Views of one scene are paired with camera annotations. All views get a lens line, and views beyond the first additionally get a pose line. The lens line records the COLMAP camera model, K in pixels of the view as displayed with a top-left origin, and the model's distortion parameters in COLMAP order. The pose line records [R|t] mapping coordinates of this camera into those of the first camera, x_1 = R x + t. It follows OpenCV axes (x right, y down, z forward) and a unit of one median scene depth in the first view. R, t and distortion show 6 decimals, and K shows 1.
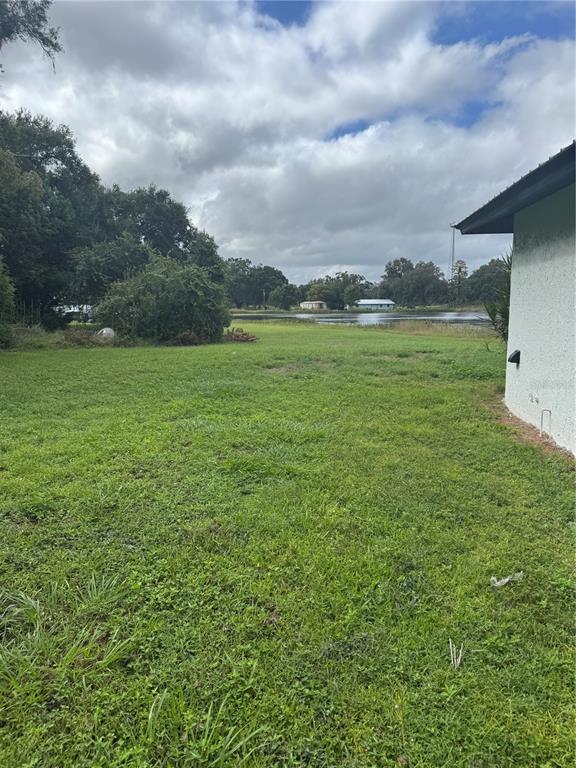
lens RADIAL K [[523.5, 0, 288.6], [0, 523.5, 383.7], [0, 0, 1]] dist [0.020575, -0.000985]
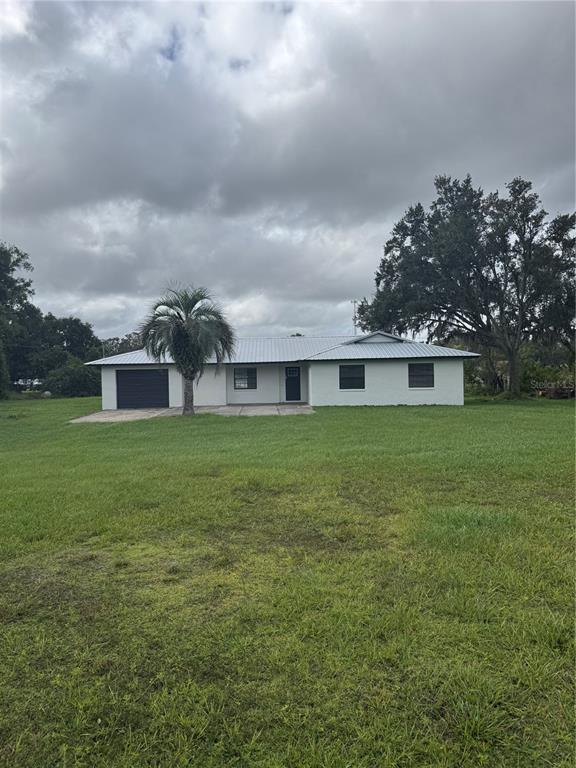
lens RADIAL K [[542.1, 0, 287.8], [0, 542.1, 381.6], [0, 0, 1]] dist [0.053910, -0.067066]
pose [[0.992871, -0.010808, 0.118705, 0.054472], [0.026241, 0.991267, -0.129233, 0.024595], [-0.116272, 0.131426, 0.984484, -0.193609]]
